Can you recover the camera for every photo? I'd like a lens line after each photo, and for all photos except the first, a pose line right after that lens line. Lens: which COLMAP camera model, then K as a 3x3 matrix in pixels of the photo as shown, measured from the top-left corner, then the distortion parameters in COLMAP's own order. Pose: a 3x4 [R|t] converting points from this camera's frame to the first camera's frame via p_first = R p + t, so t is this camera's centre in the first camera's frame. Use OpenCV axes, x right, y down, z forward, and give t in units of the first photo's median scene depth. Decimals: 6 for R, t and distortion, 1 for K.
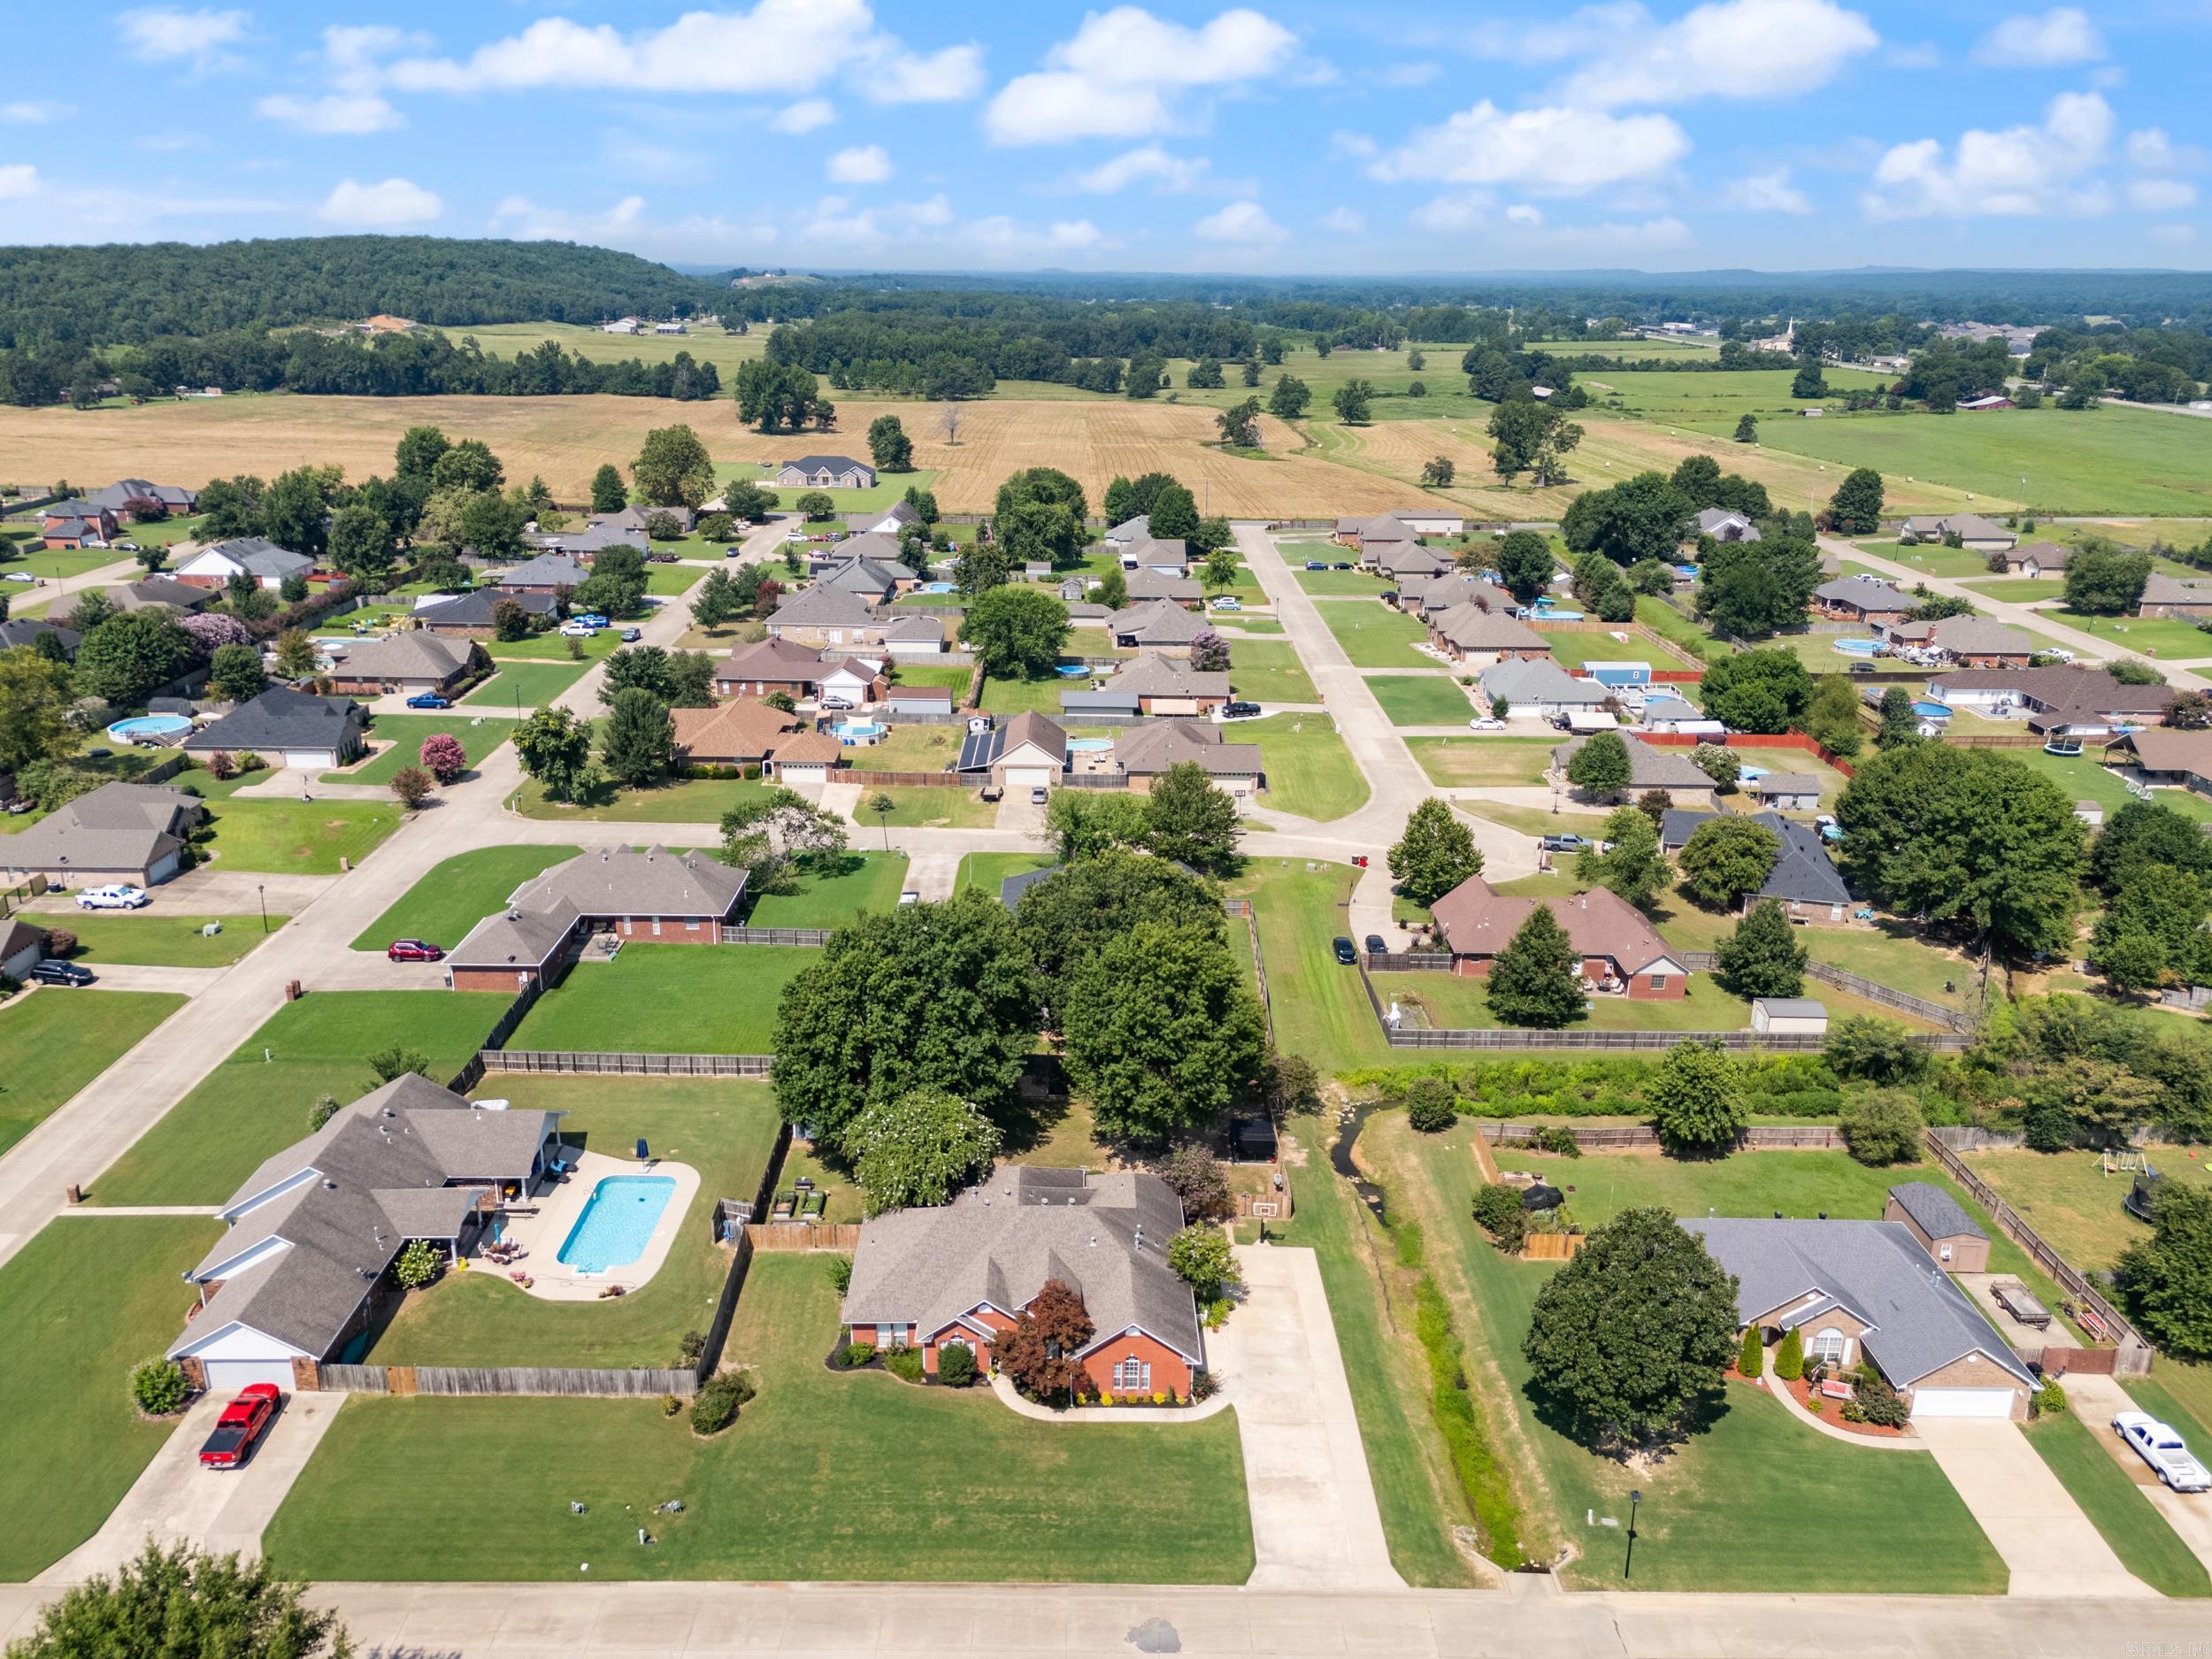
lens RADIAL K [[1619.8, 0, 1097.8], [0, 1619.8, 818.7], [0, 0, 1]] dist [0.066474, -0.055884]
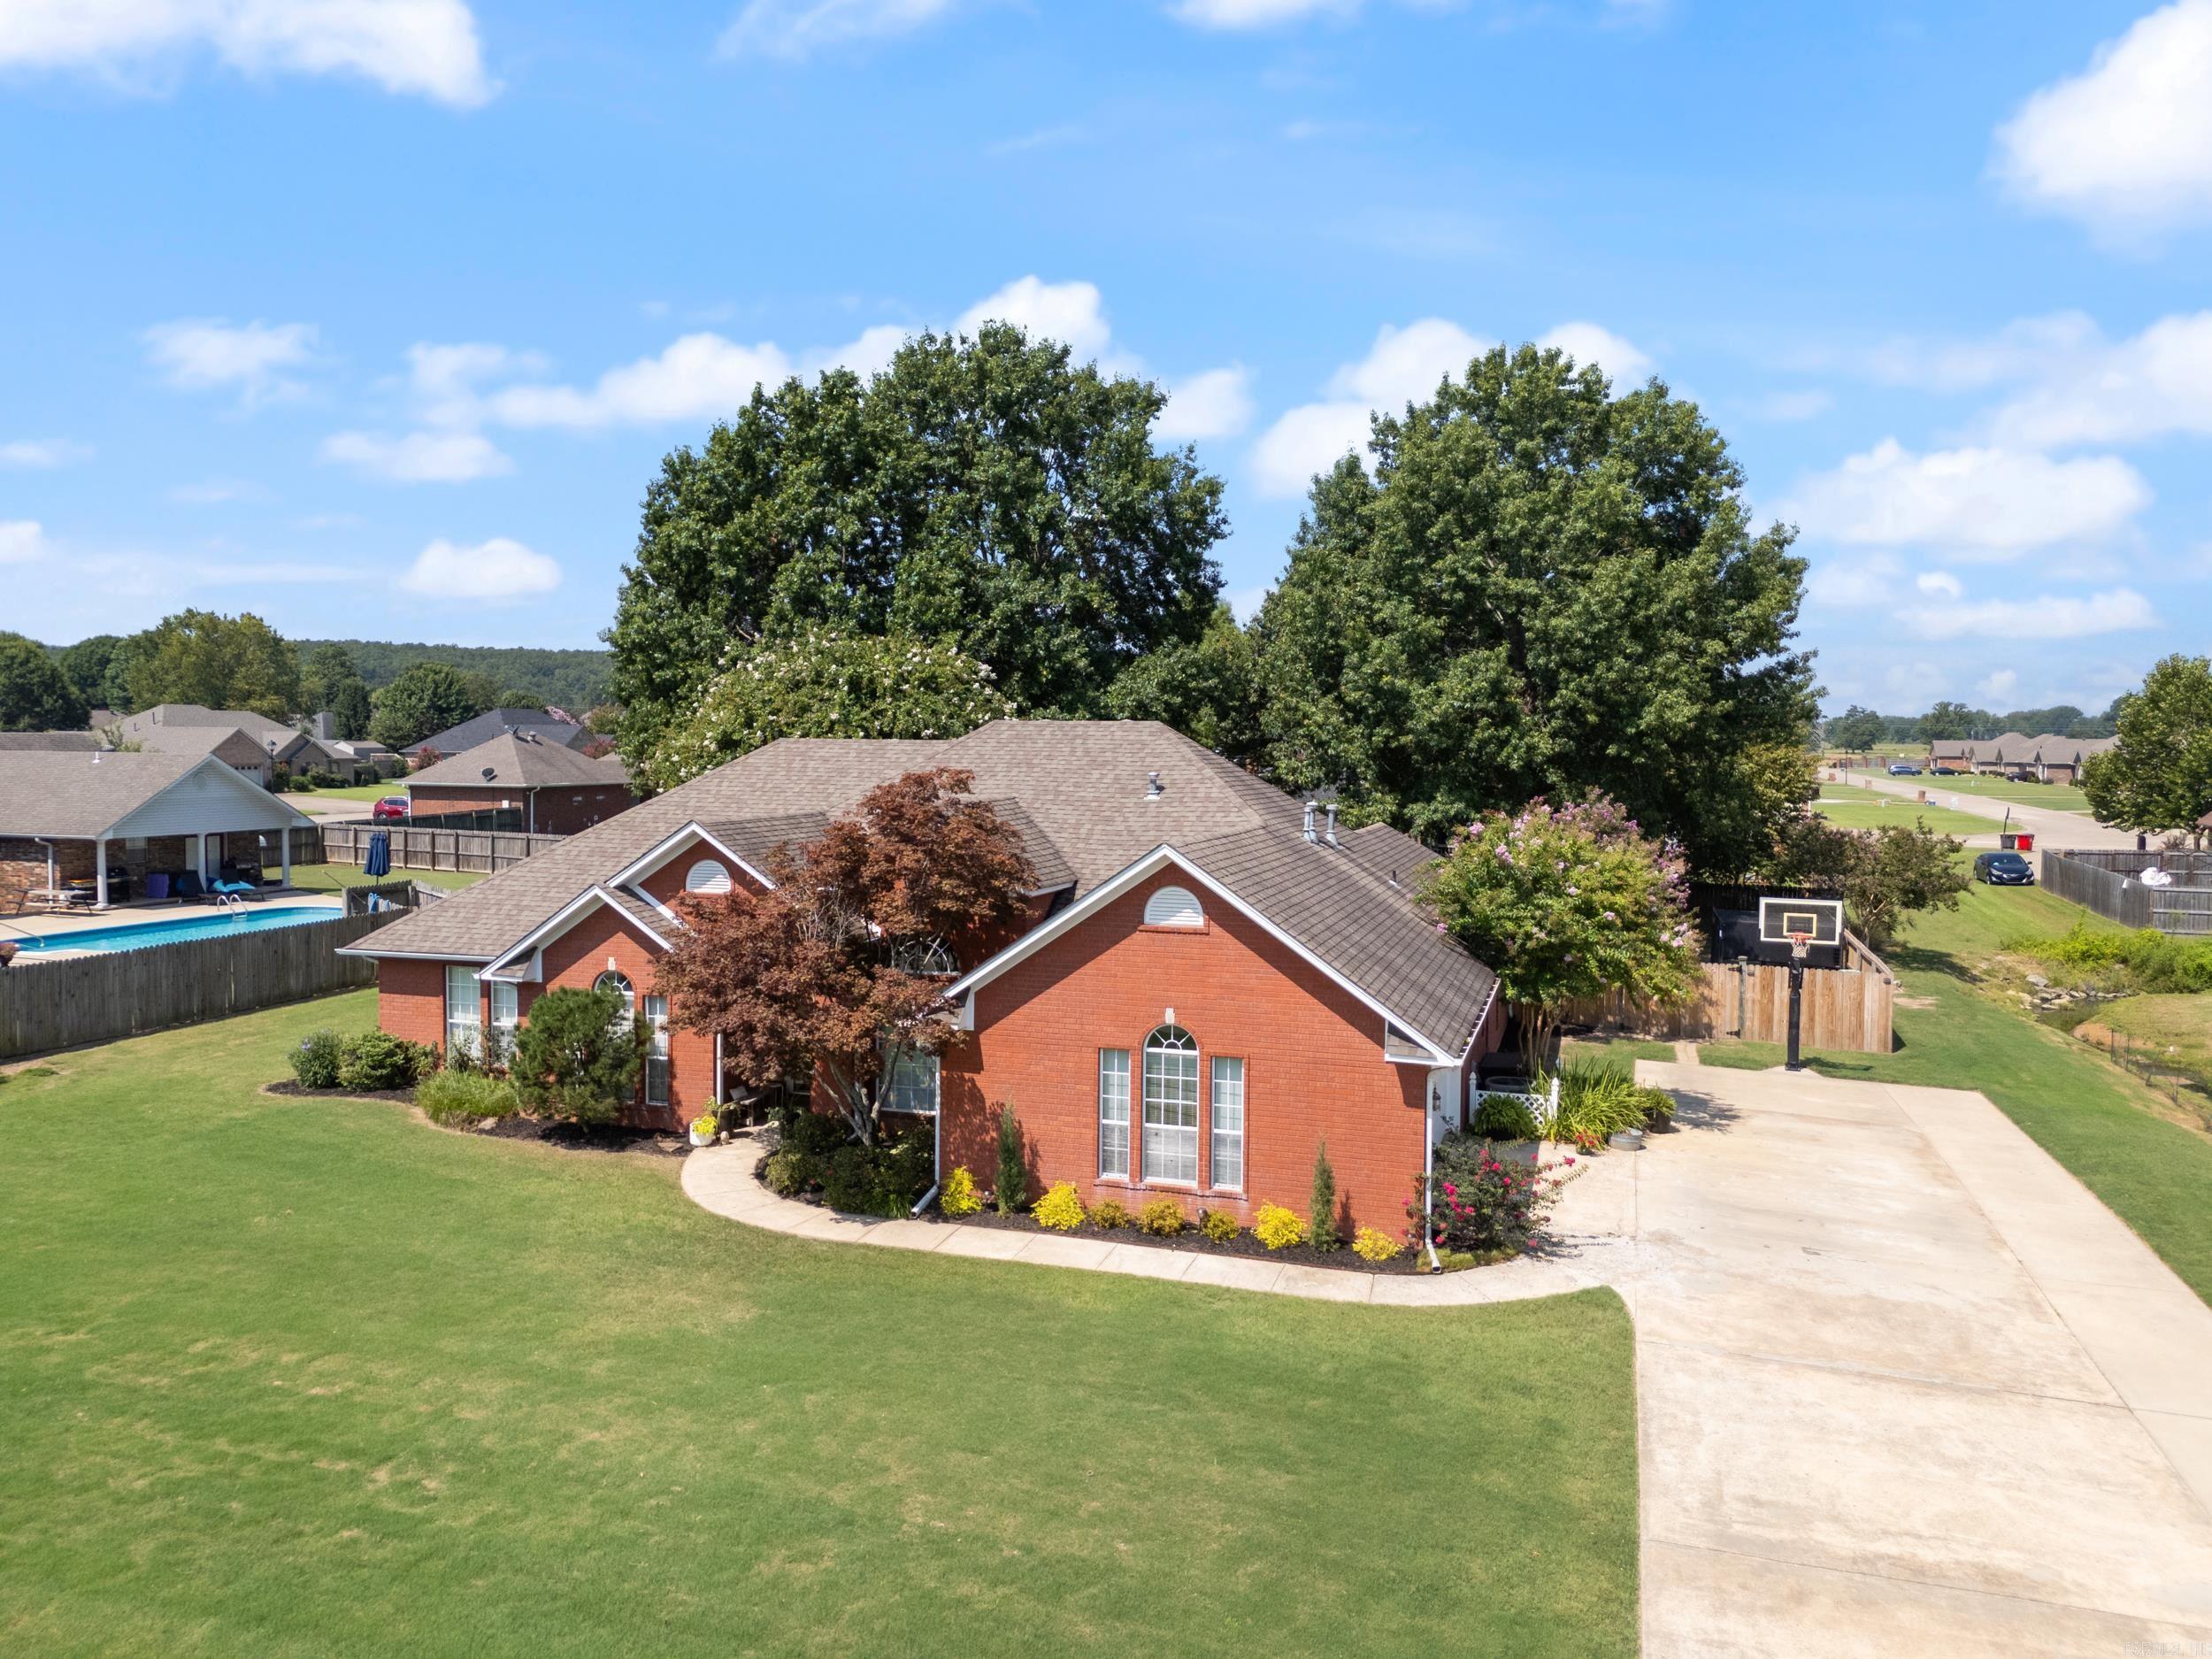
lens RADIAL K [[1619.8, 0, 1097.8], [0, 1619.8, 818.7], [0, 0, 1]] dist [0.066474, -0.055884]
pose [[0.948634, 0.009814, -0.316225, 0.087295], [-0.095514, 0.961764, -0.256683, 0.368416], [0.301615, 0.273702, 0.913299, 0.783181]]
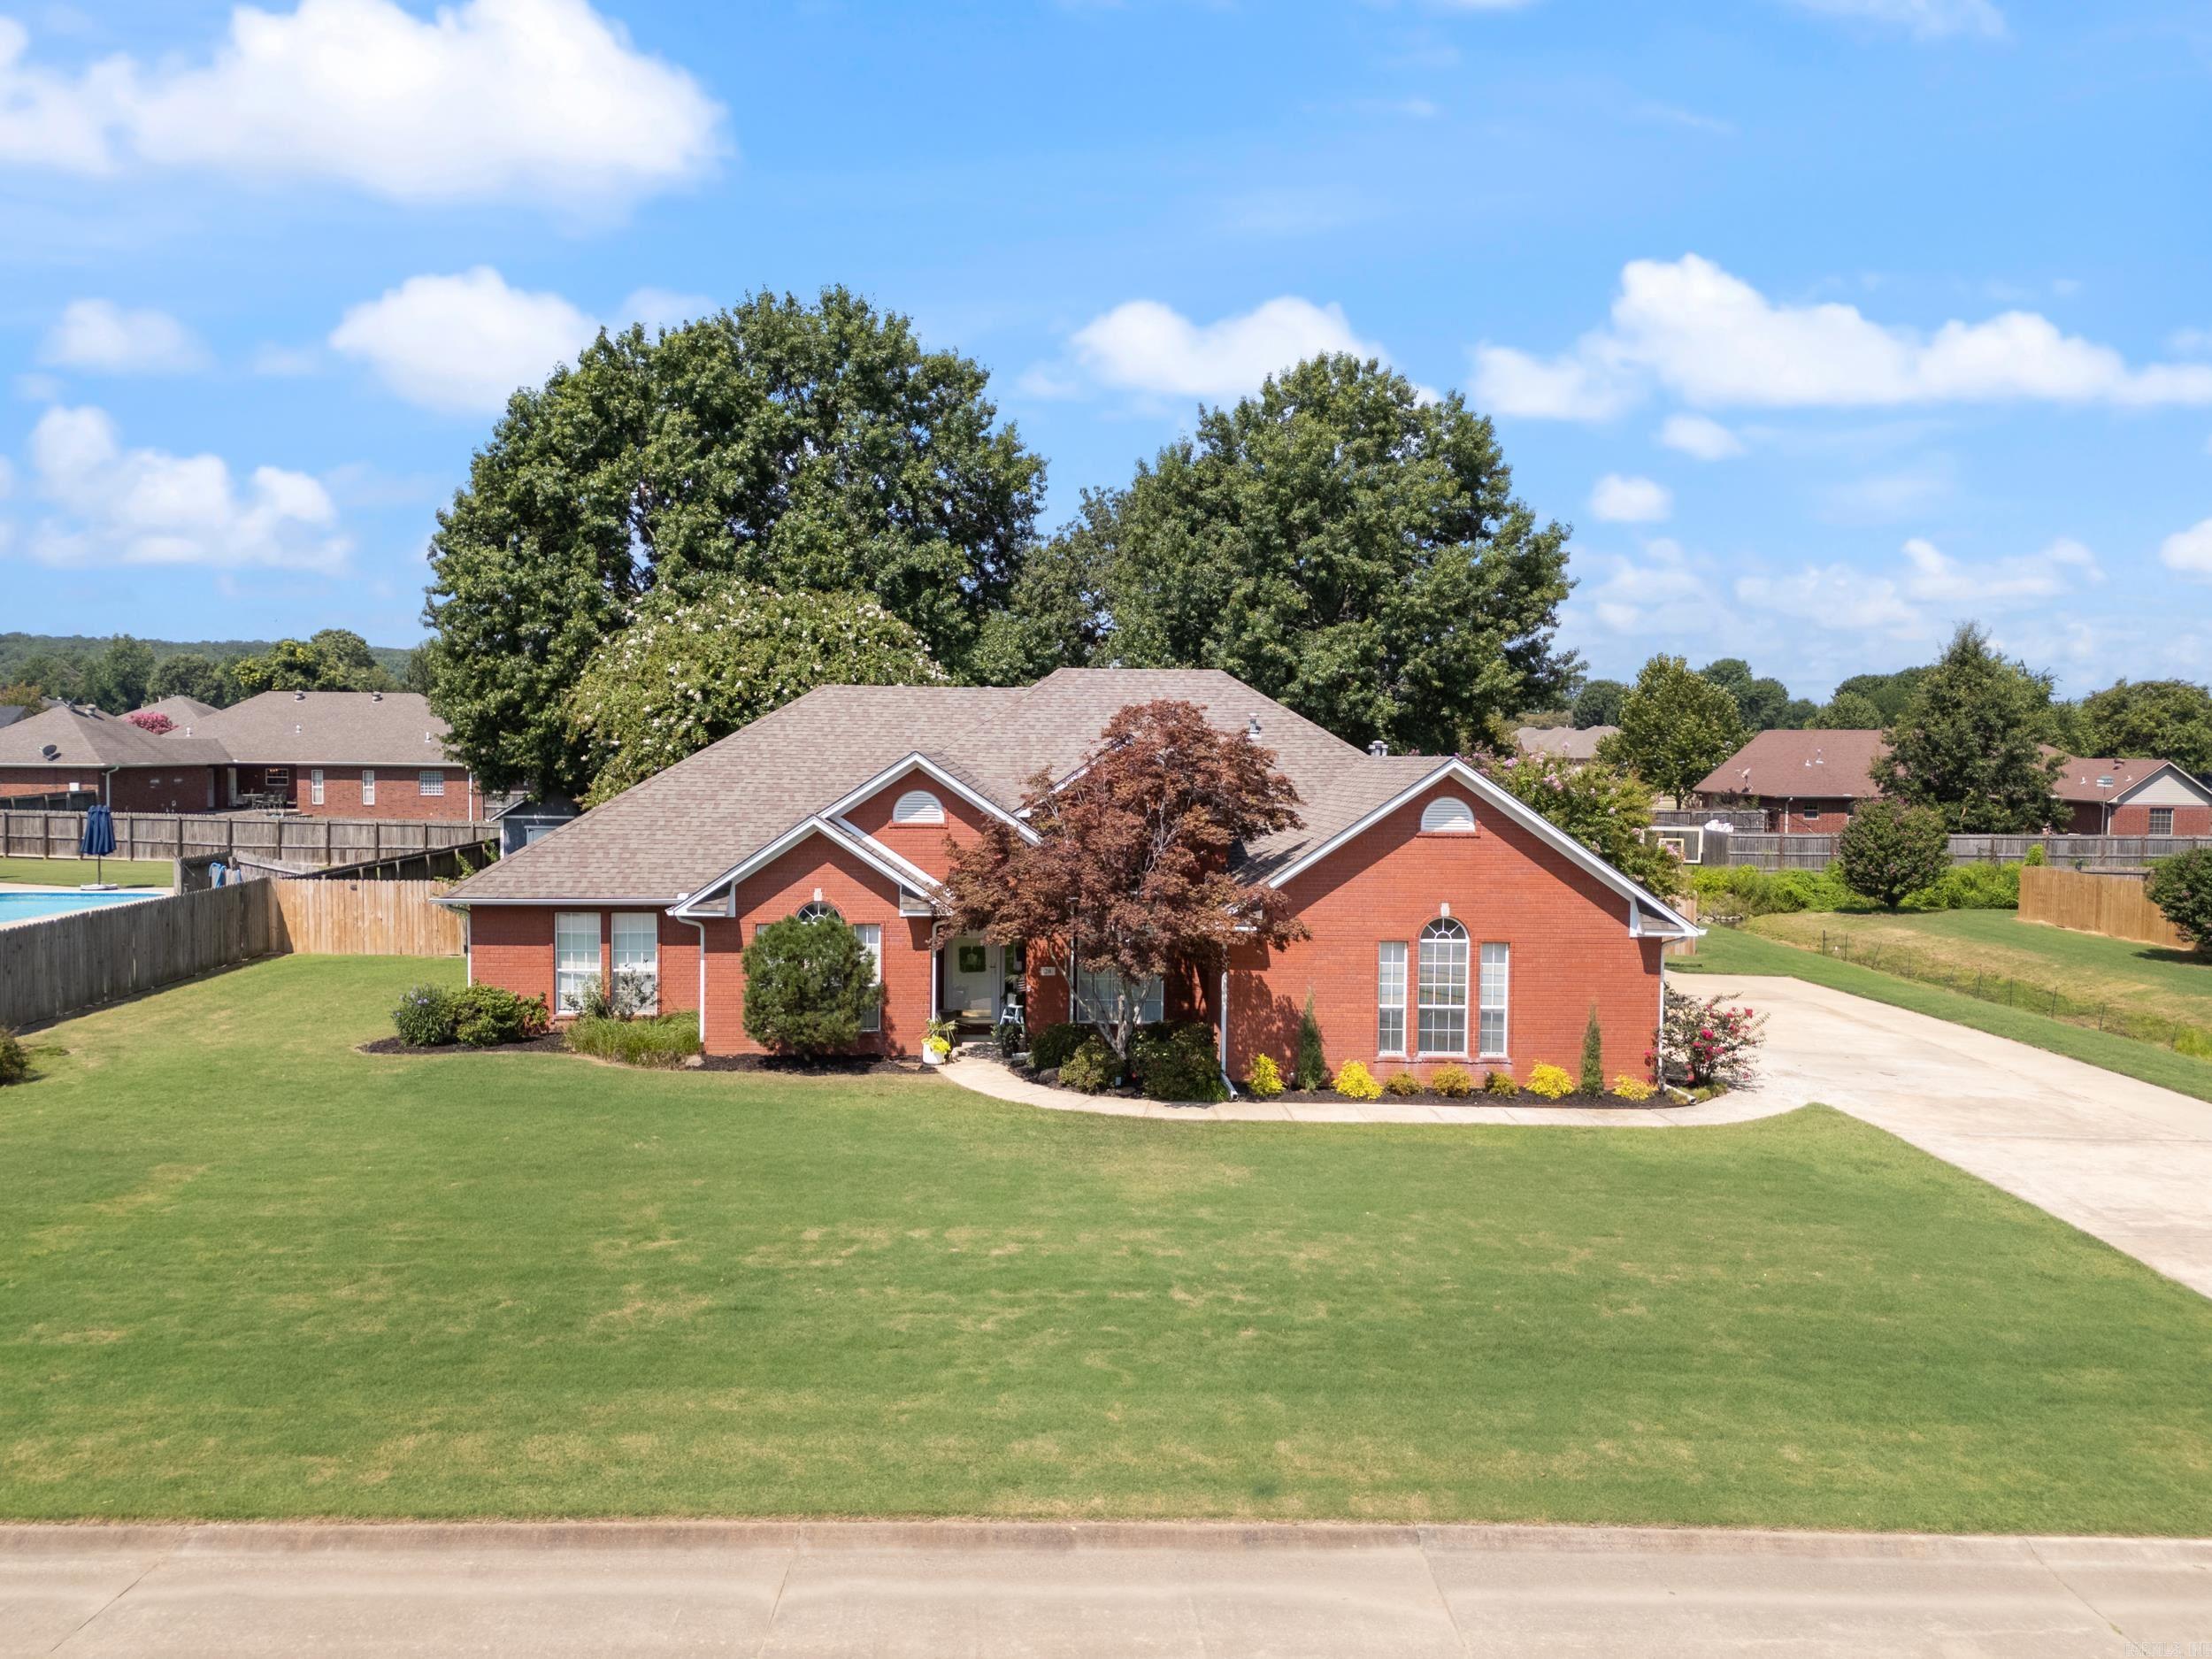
lens RADIAL K [[1619.8, 0, 1097.8], [0, 1619.8, 818.7], [0, 0, 1]] dist [0.066474, -0.055884]
pose [[0.999798, -0.004167, 0.019682, -0.043694], [0.009344, 0.962582, -0.270831, 0.393684], [-0.017817, 0.270960, 0.962426, 0.743346]]
